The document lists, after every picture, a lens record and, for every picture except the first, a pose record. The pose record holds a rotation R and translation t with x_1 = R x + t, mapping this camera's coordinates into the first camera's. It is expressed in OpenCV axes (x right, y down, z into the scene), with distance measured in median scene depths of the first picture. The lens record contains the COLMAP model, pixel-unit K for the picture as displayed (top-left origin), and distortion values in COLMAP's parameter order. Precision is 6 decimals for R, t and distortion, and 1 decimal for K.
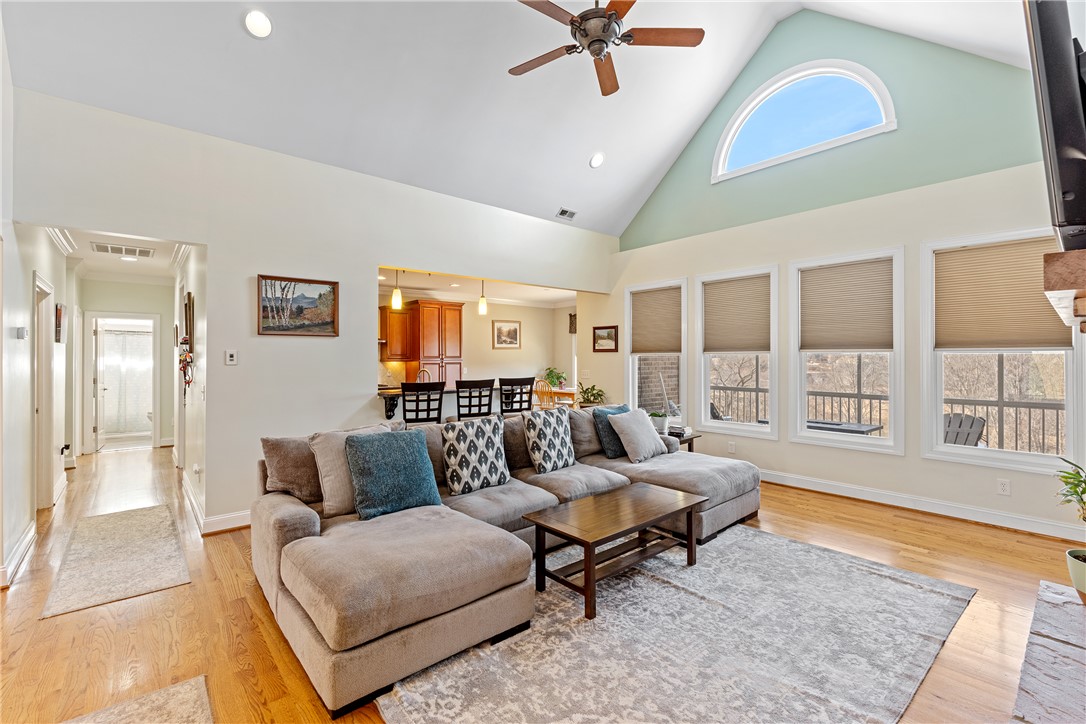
lens RADIAL K [[470.7, 0, 545.1], [0, 470.7, 359.6], [0, 0, 1]] dist [0.000307, 0.000172]
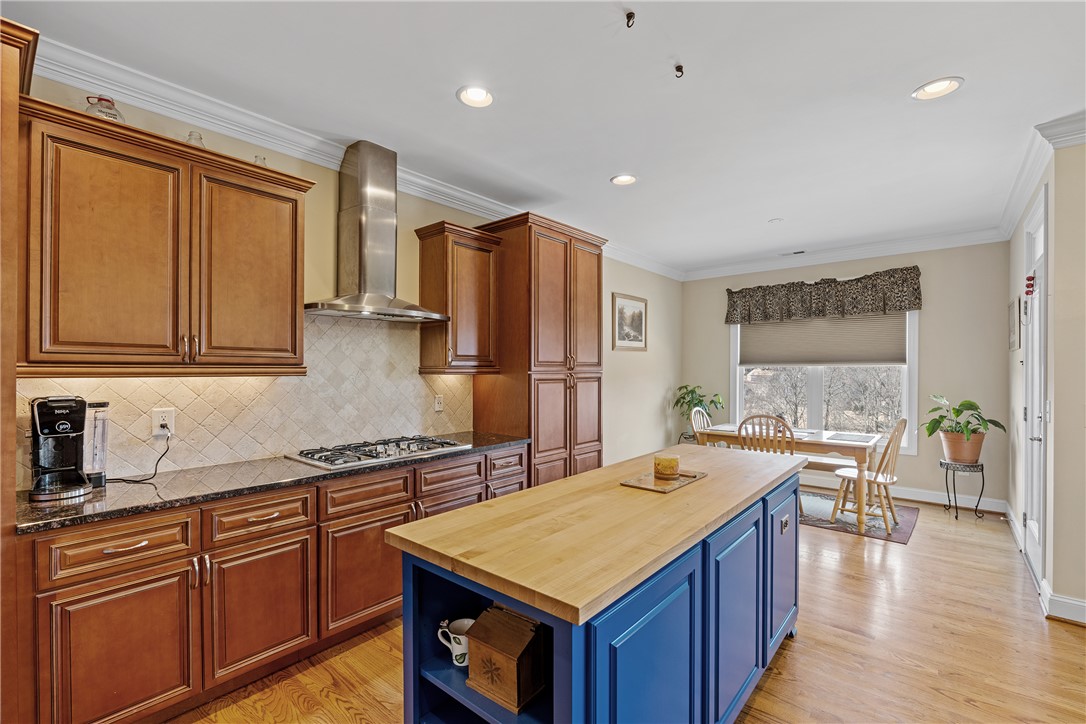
lens RADIAL K [[474.0, 0, 542.6], [0, 474.0, 371.6], [0, 0, 1]] dist [-0.030176, 0.000199]
pose [[0.988238, 0.005221, 0.152835, -0.313854], [-0.005115, 0.999986, -0.001088, 0.002063], [-0.152838, 0.000293, 0.988251, 0.614093]]
